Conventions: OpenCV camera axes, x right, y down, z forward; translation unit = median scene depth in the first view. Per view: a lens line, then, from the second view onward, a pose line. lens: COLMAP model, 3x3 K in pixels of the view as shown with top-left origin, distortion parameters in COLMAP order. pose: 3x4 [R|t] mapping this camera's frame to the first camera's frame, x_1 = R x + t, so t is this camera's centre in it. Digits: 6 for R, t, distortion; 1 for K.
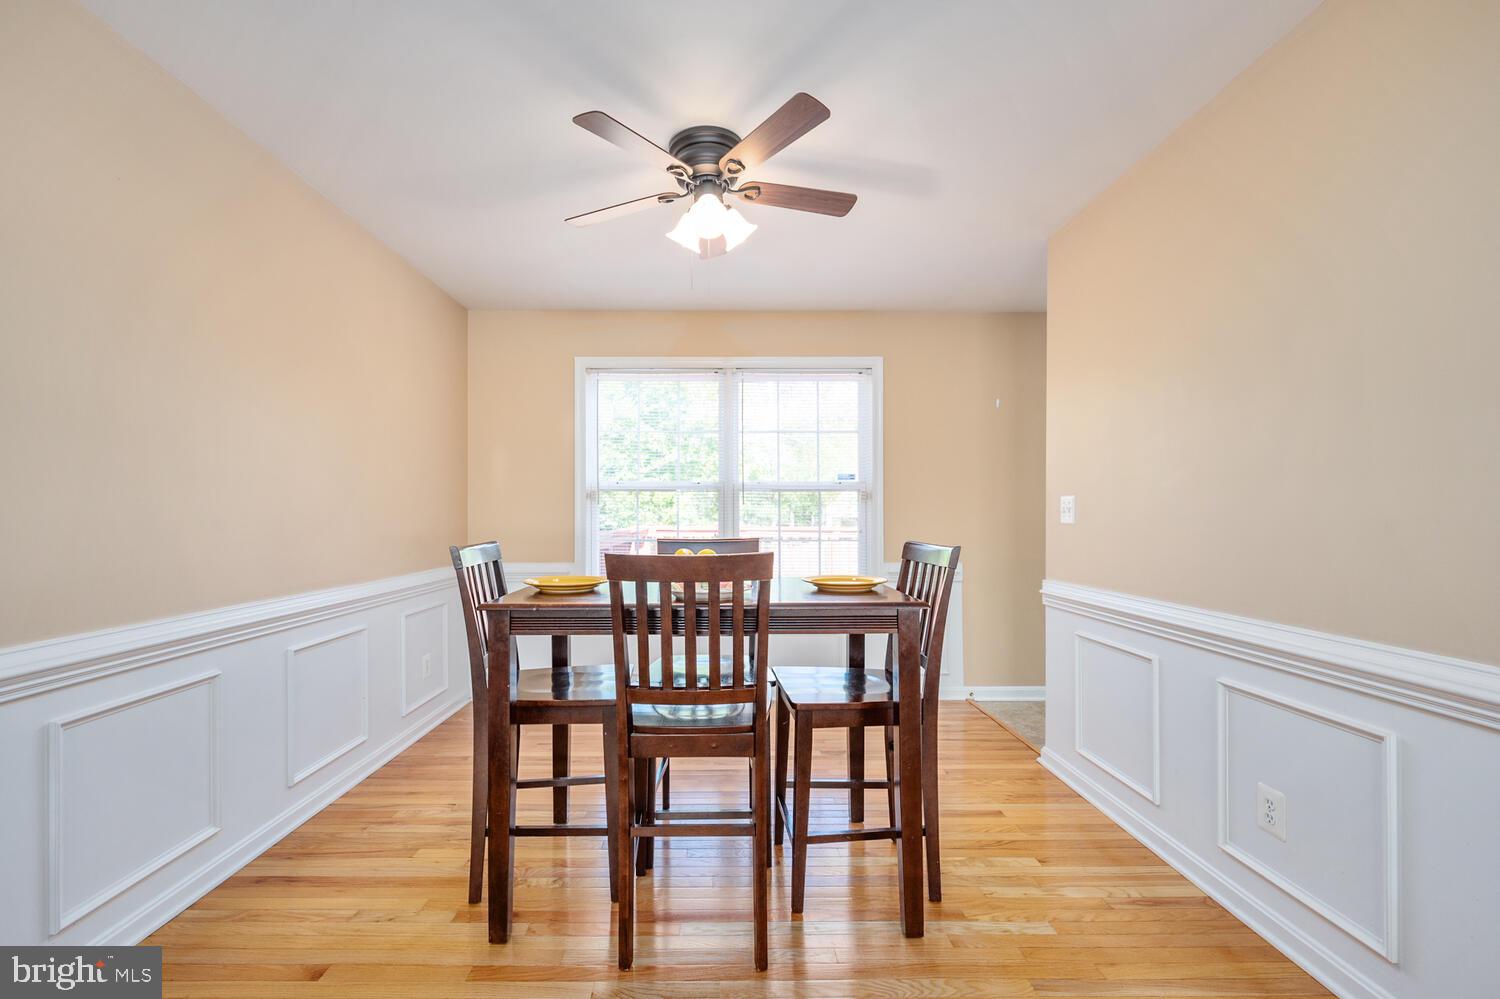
lens RADIAL K [[645.1, 0, 729.6], [0, 645.1, 517.4], [0, 0, 1]] dist [0.001406, 0.000135]
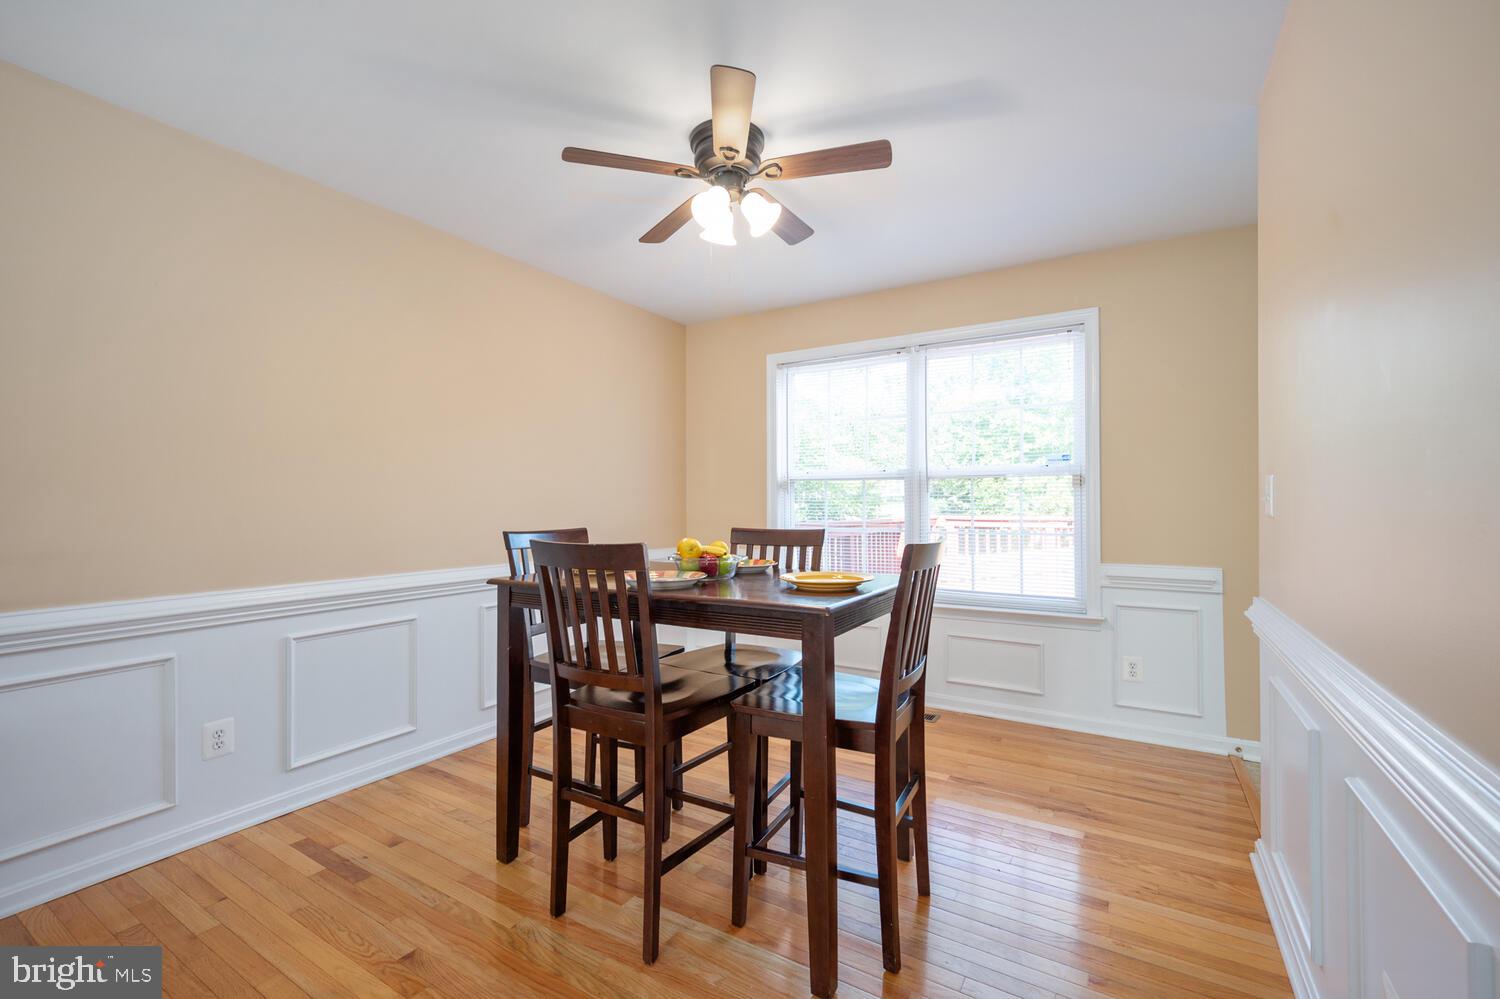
lens RADIAL K [[637.4, 0, 750.0], [0, 637.4, 499.5], [0, 0, 1]] dist [-0.001640, -0.000406]
pose [[0.852190, -0.005576, -0.523202, 0.441526], [0.000575, 0.999953, -0.009720, -0.002156], [0.523232, 0.007982, 0.852153, 0.152396]]
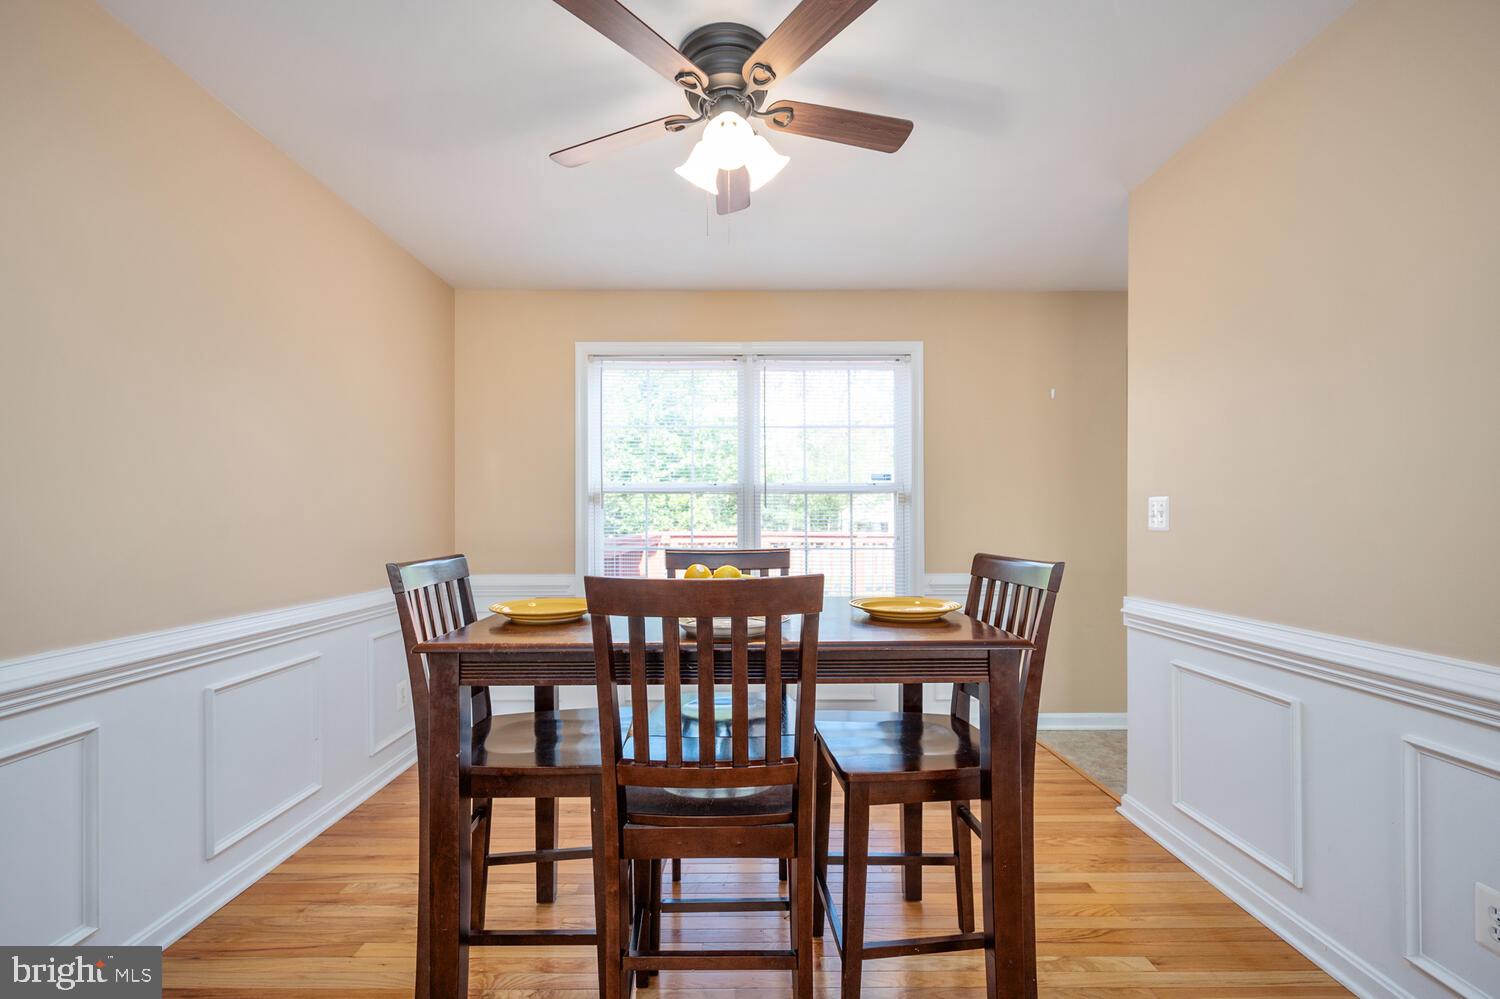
lens RADIAL K [[644.5, 0, 745.5], [0, 644.5, 519.4], [0, 0, 1]] dist [0.002393, 0.000172]
pose [[0.999999, -0.001551, -0.000122, -0.010557], [0.001551, 0.999992, -0.003632, -0.002090], [0.000127, 0.003632, 0.999993, 0.178941]]
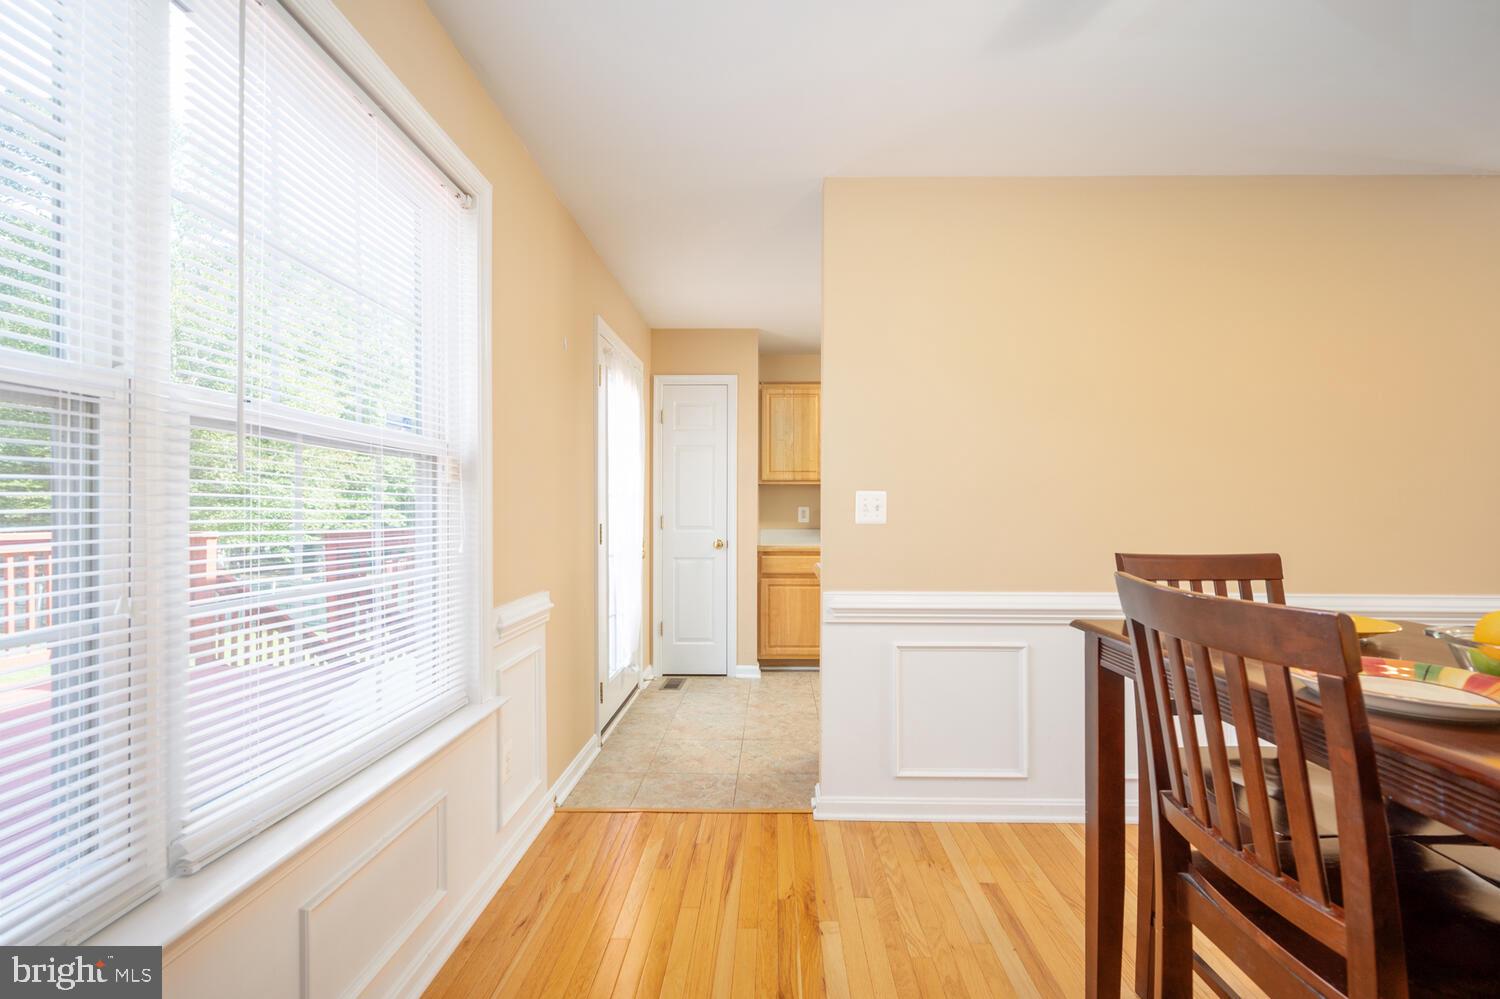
lens RADIAL K [[632.1, 0, 765.5], [0, 632.1, 516.7], [0, 0, 1]] dist [0.000705, 0.000050]
pose [[0.027482, -0.004888, 0.999610, -0.363408], [0.000491, 0.999988, 0.004876, -0.004234], [-0.999622, 0.000357, 0.027484, 1.221701]]
